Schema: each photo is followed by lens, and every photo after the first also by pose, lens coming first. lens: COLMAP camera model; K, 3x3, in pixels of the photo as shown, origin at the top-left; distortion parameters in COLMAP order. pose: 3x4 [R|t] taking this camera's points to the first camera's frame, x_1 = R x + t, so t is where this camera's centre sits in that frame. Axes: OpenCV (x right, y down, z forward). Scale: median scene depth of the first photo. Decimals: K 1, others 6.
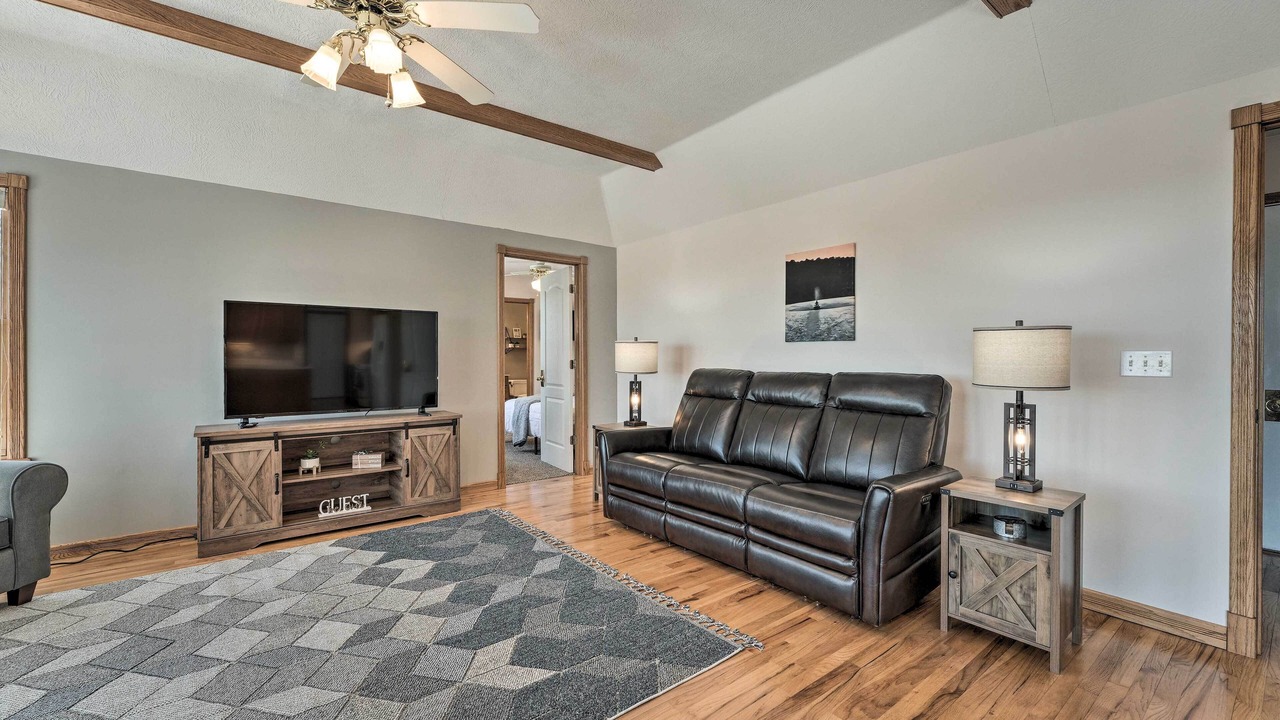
lens RADIAL K [[541.0, 0, 608.9], [0, 541.0, 360.7], [0, 0, 1]] dist [-0.011058, 0.000368]
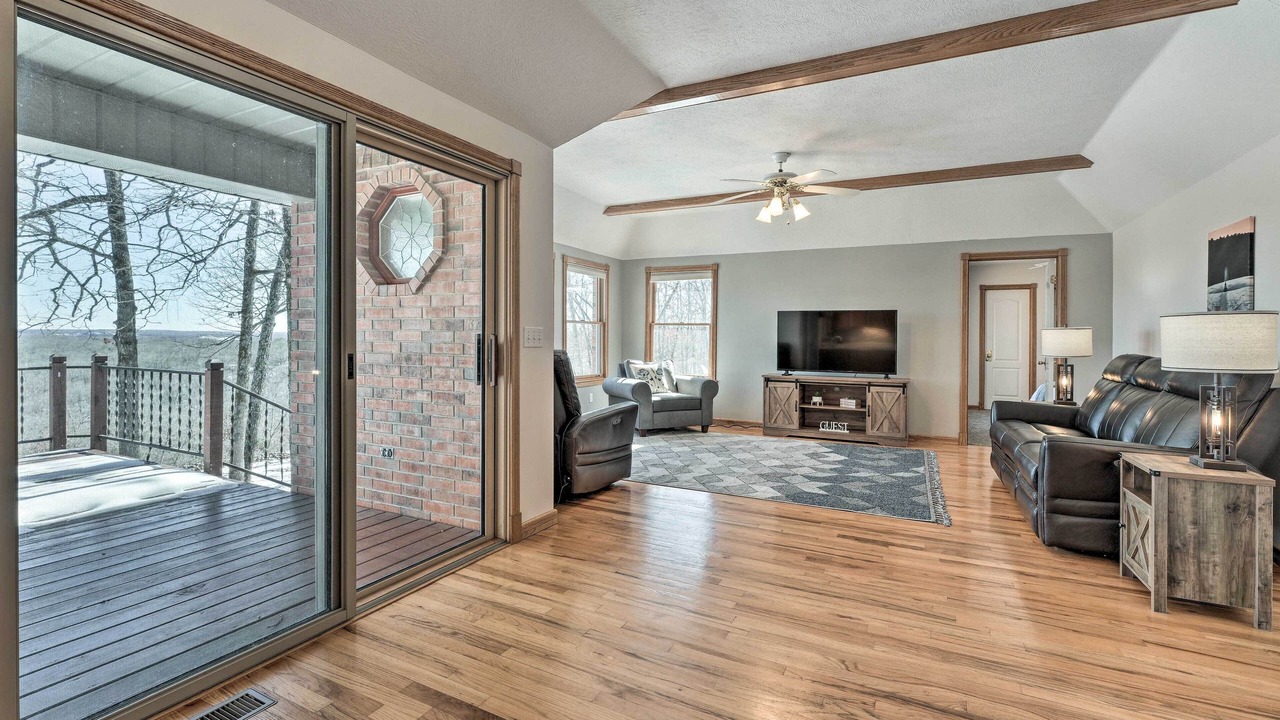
lens RADIAL K [[517.4, 0, 603.6], [0, 517.4, 338.8], [0, 0, 1]] dist [0.001367, -0.000356]
pose [[0.370016, 0.004604, -0.929014, 0.833974], [-0.019688, 0.999802, -0.002887, 0.009429], [0.928817, 0.019359, 0.370034, -0.315775]]
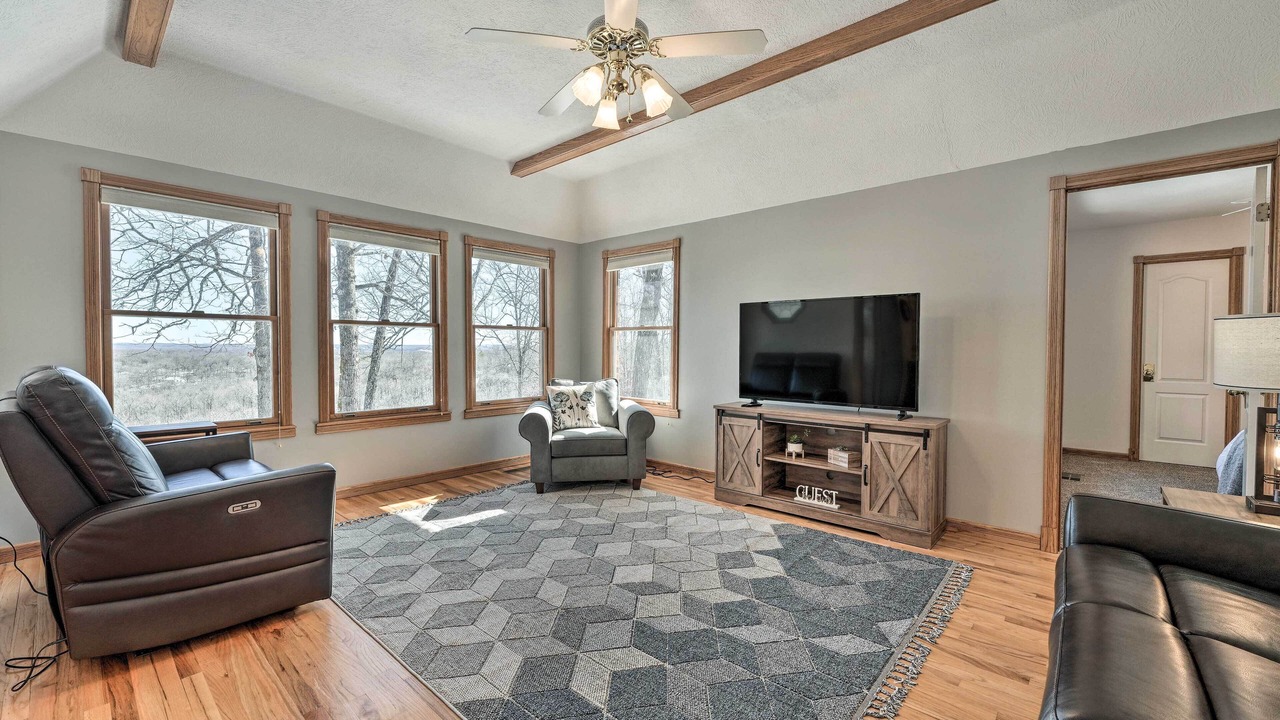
lens RADIAL K [[517.4, 0, 636.9], [0, 517.4, 361.9], [0, 0, 1]] dist [0.001367, -0.000356]
pose [[0.187726, 0.026916, -0.981852, 0.430766], [-0.011682, 0.999615, 0.025170, -0.003830], [0.982152, 0.006745, 0.187968, 0.531208]]
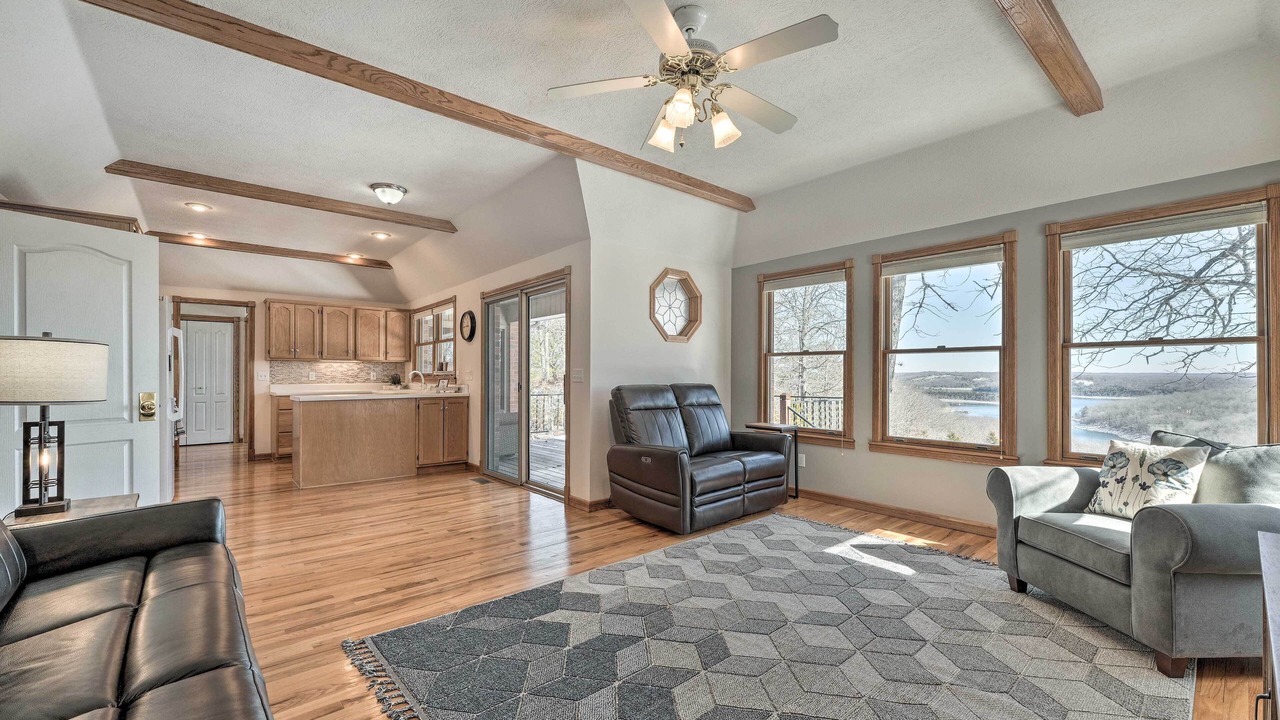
lens RADIAL K [[521.5, 0, 639.1], [0, 521.5, 370.5], [0, 0, 1]] dist [-0.012368, 0.000578]
pose [[-0.997848, -0.004161, -0.065444, -0.160112], [-0.004301, 0.999989, 0.002002, -0.010872], [0.065435, 0.002280, -0.997854, 1.340504]]
